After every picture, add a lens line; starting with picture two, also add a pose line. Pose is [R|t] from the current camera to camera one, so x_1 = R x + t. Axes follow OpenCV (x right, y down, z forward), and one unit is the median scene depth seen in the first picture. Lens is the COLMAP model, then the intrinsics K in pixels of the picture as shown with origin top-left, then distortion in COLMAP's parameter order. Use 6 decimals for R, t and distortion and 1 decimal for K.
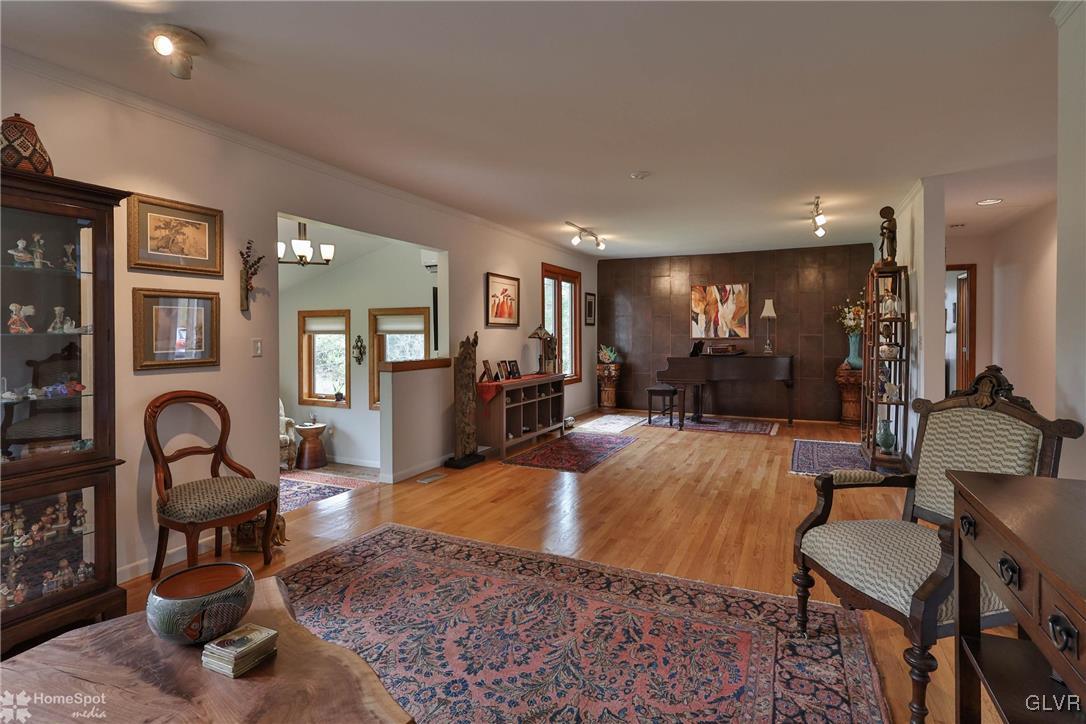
lens RADIAL K [[536.4, 0, 554.8], [0, 536.4, 343.0], [0, 0, 1]] dist [0.001436, 0.000087]
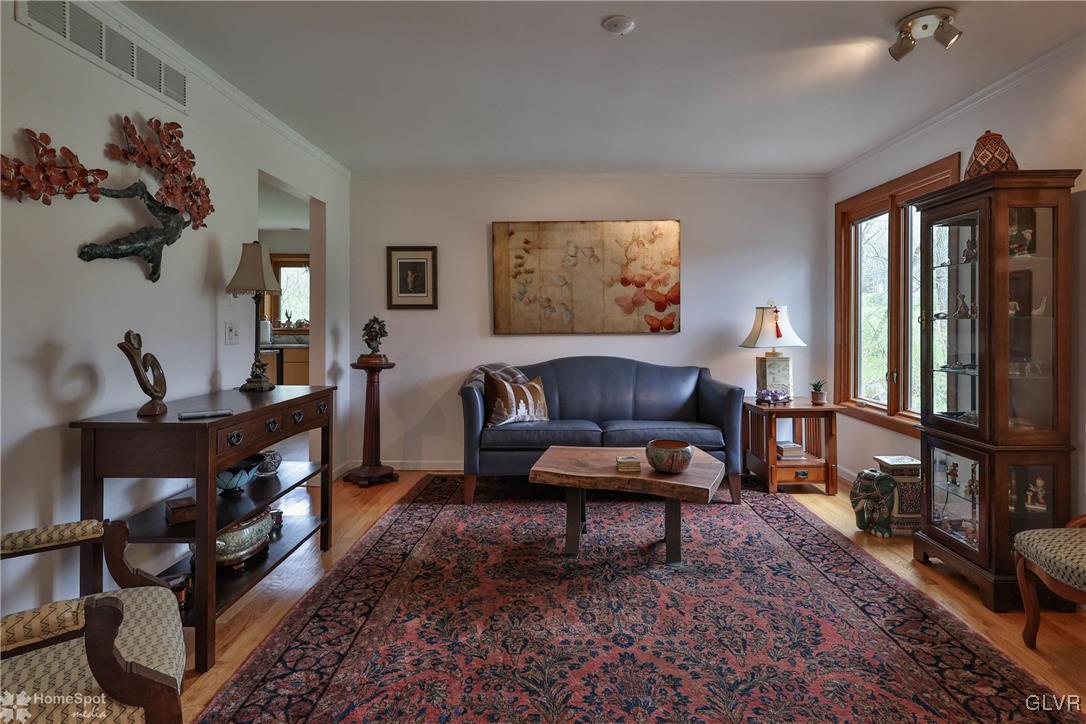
lens RADIAL K [[536.4, 0, 574.3], [0, 536.4, 323.4], [0, 0, 1]] dist [0.001436, 0.000087]
pose [[-0.897215, -0.000256, -0.441593, 0.155701], [-0.006487, 0.999900, 0.012601, -0.007459], [0.441546, 0.014170, -0.897127, 0.769730]]
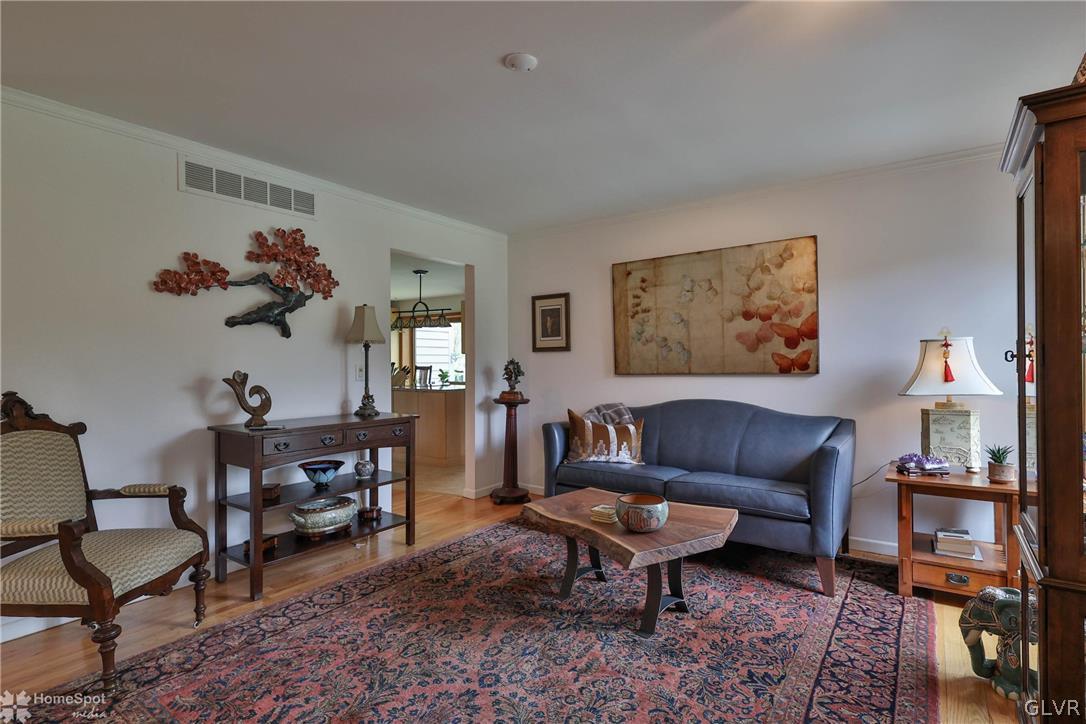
lens RADIAL K [[536.4, 0, 565.7], [0, 536.4, 362.1], [0, 0, 1]] dist [0.001436, 0.000087]
pose [[-0.986586, 0.006002, 0.163130, -0.208291], [0.007837, 0.999913, 0.010607, -0.008413], [-0.163052, 0.011743, -0.986548, 0.818723]]
